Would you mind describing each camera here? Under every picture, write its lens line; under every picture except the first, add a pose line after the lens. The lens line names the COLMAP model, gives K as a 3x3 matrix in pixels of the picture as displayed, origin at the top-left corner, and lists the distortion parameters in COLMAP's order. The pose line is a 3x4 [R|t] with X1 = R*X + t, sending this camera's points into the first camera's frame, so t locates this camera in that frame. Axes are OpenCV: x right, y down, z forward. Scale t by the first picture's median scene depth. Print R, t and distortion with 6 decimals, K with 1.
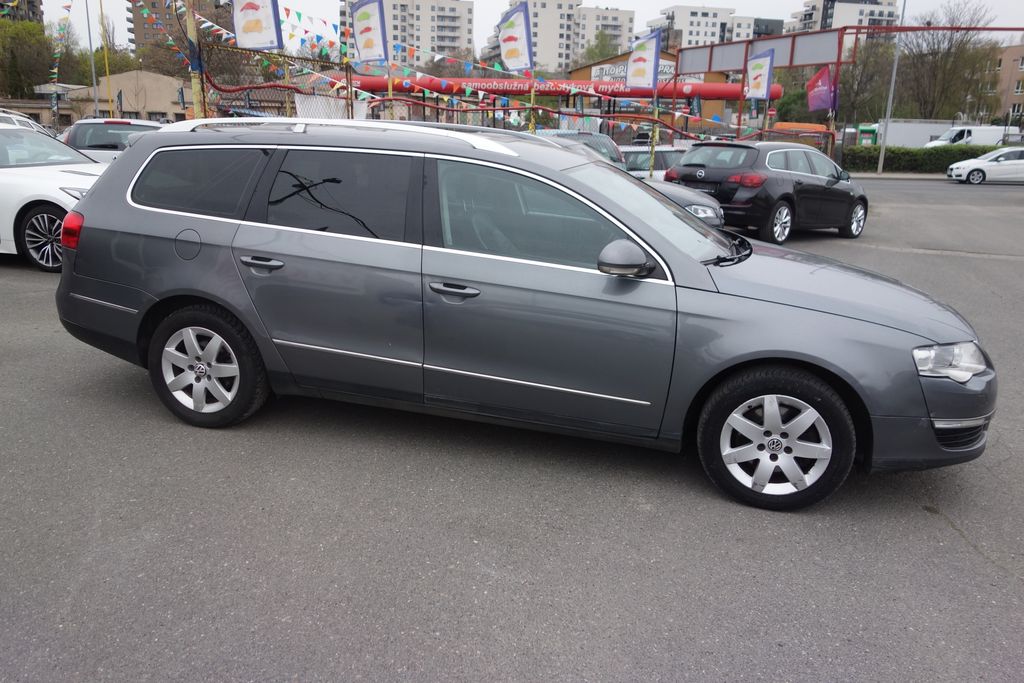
lens RADIAL K [[816.1, 0, 512.0], [0, 816.1, 341.5], [0, 0, 1]] dist [0.006283, -0.007494]
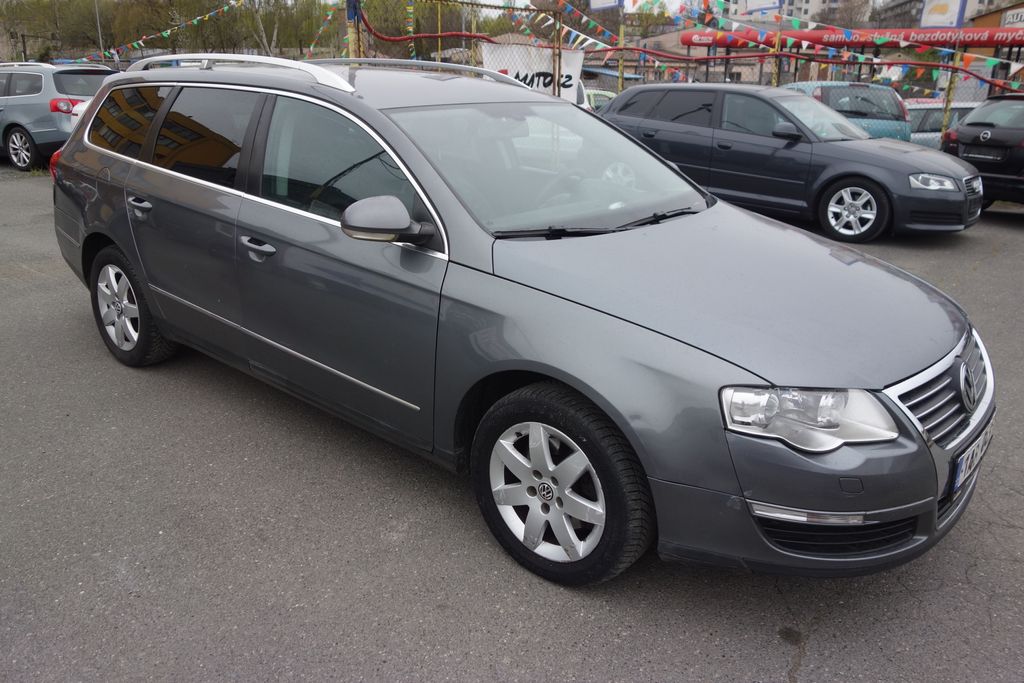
lens RADIAL K [[816.1, 0, 512.0], [0, 816.1, 341.5], [0, 0, 1]] dist [0.006283, -0.007494]
pose [[0.904402, 0.122284, -0.408784, 0.566084], [-0.103890, 0.992330, 0.067000, -0.049892], [0.413841, -0.018127, 0.910169, 0.326485]]
